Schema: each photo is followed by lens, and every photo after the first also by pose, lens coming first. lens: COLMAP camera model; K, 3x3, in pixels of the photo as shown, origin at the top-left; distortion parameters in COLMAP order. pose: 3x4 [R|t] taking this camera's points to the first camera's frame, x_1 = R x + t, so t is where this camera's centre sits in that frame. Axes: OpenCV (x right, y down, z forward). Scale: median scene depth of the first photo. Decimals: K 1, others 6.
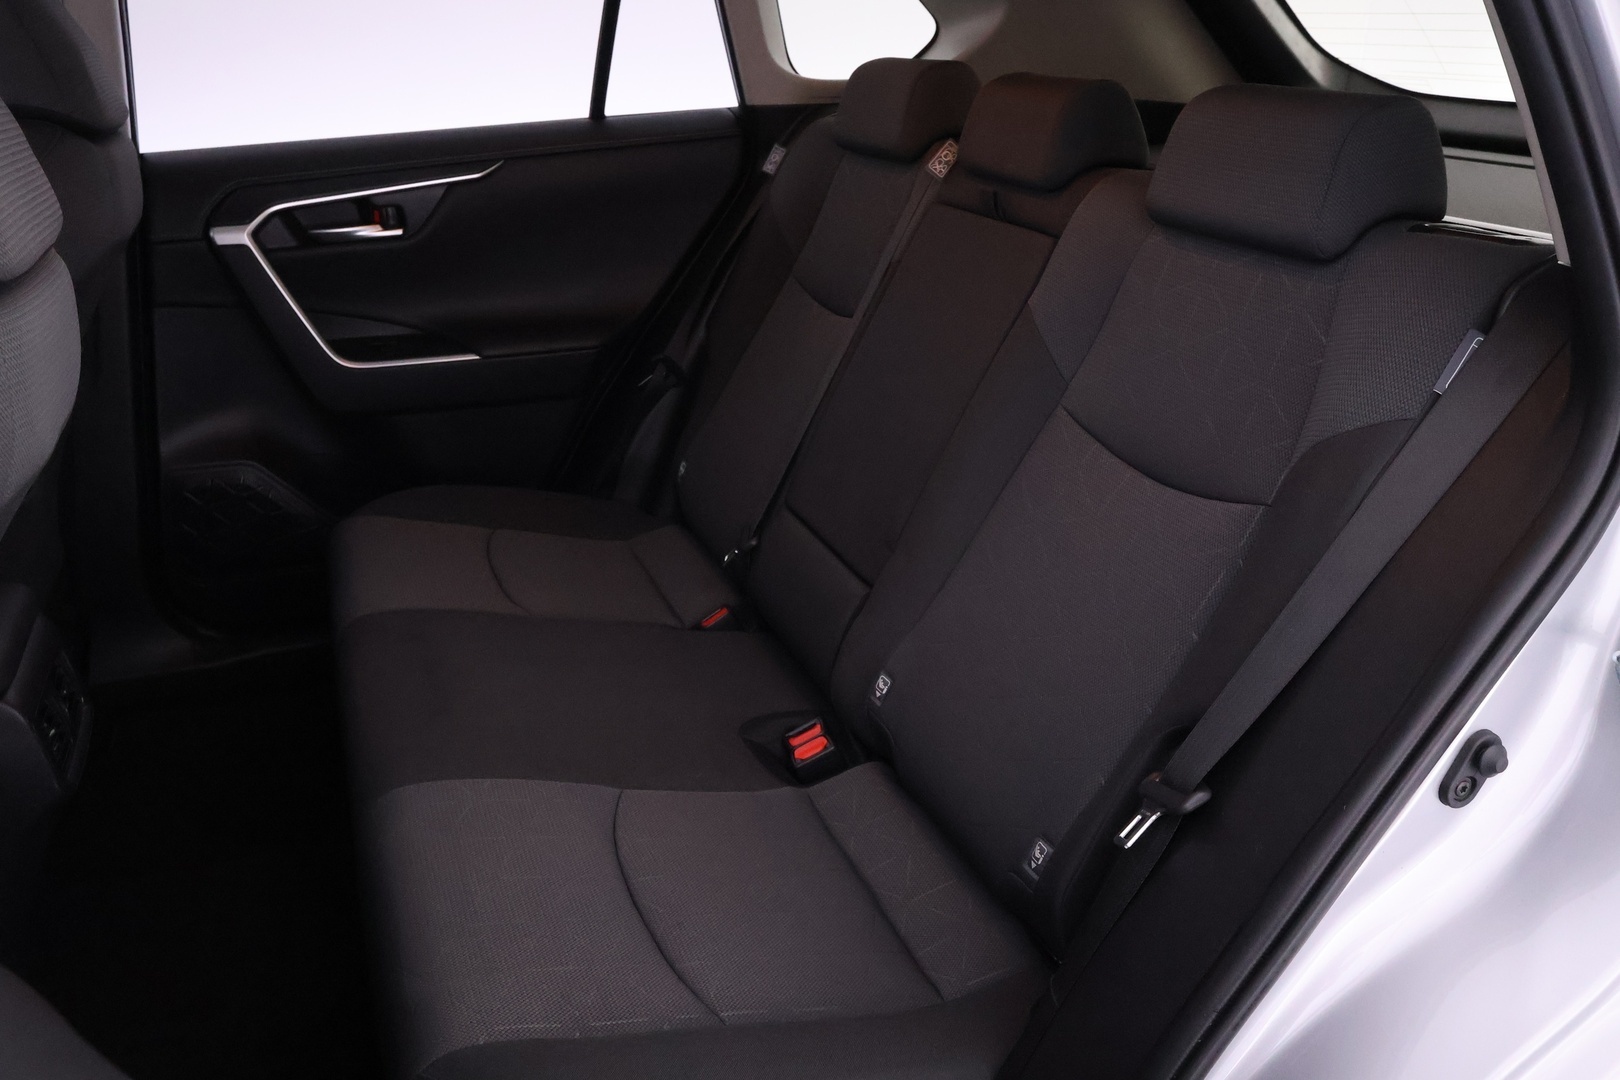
lens RADIAL K [[1287.8, 0, 816.9], [0, 1287.8, 537.9], [0, 0, 1]] dist [-0.008887, 0.018704]
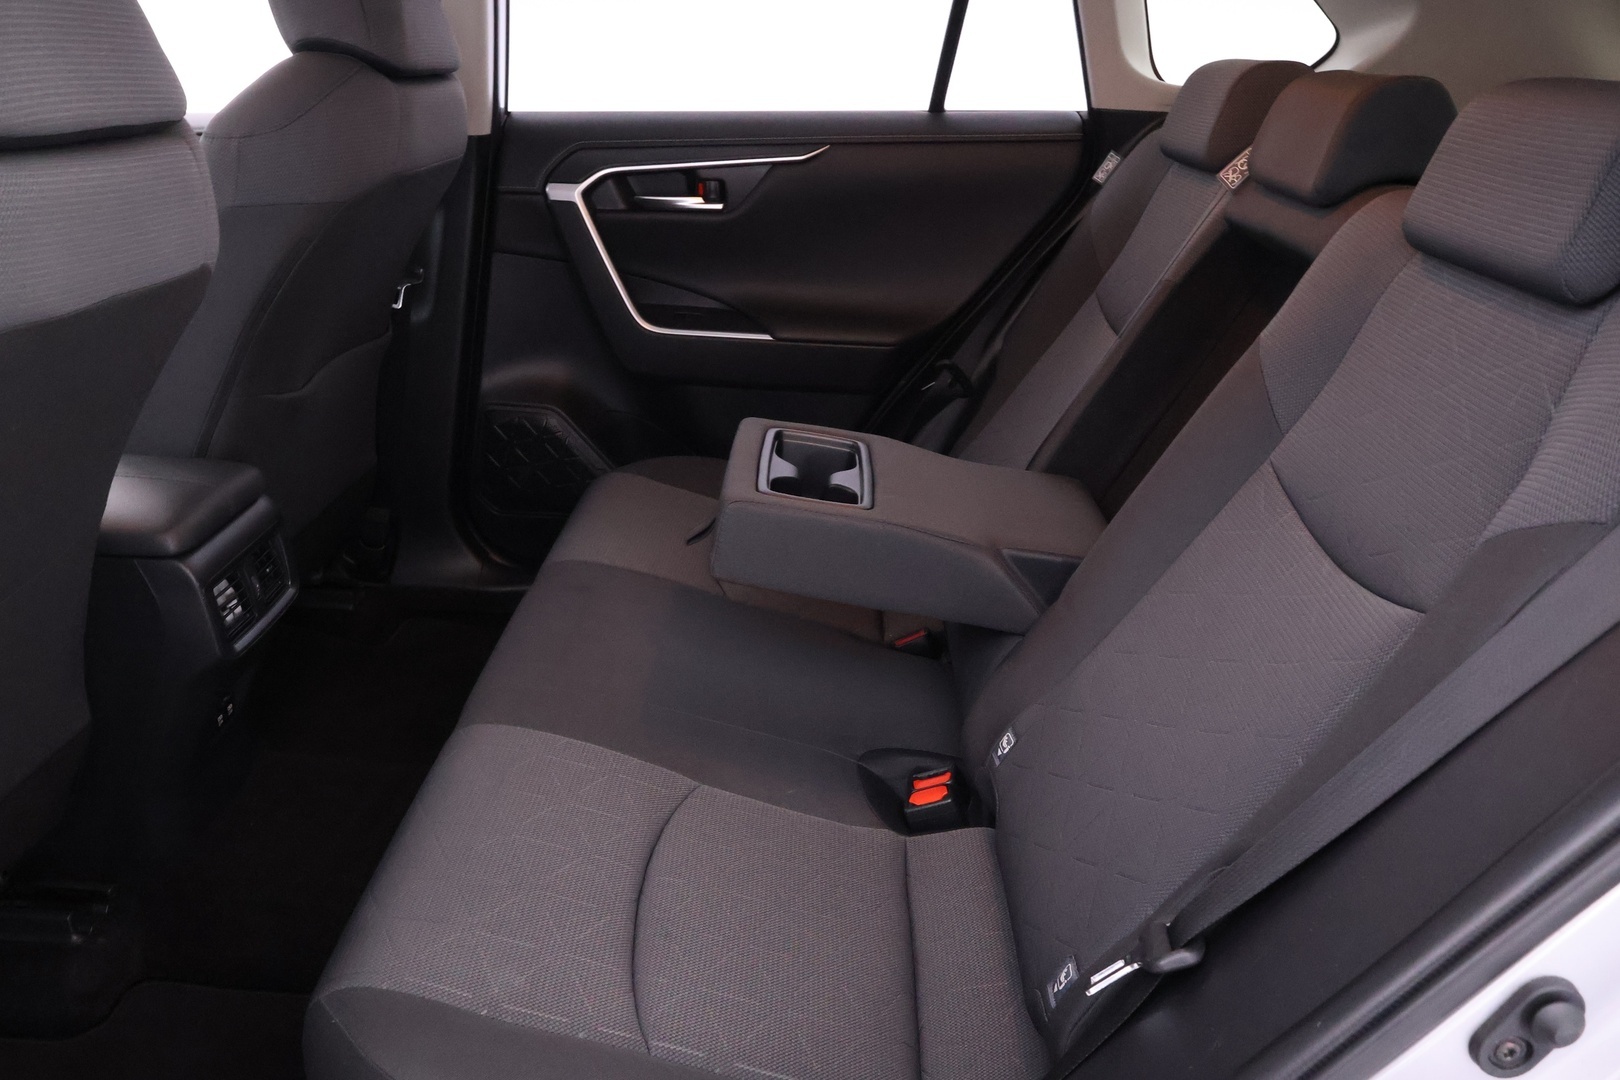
lens RADIAL K [[1287.8, 0, 805.7], [0, 1287.8, 541.4], [0, 0, 1]] dist [-0.008887, 0.018704]
pose [[0.919626, 0.183352, -0.347376, 0.142382], [-0.190898, 0.981528, 0.012695, -0.003982], [0.343286, 0.054639, 0.937640, 0.086791]]
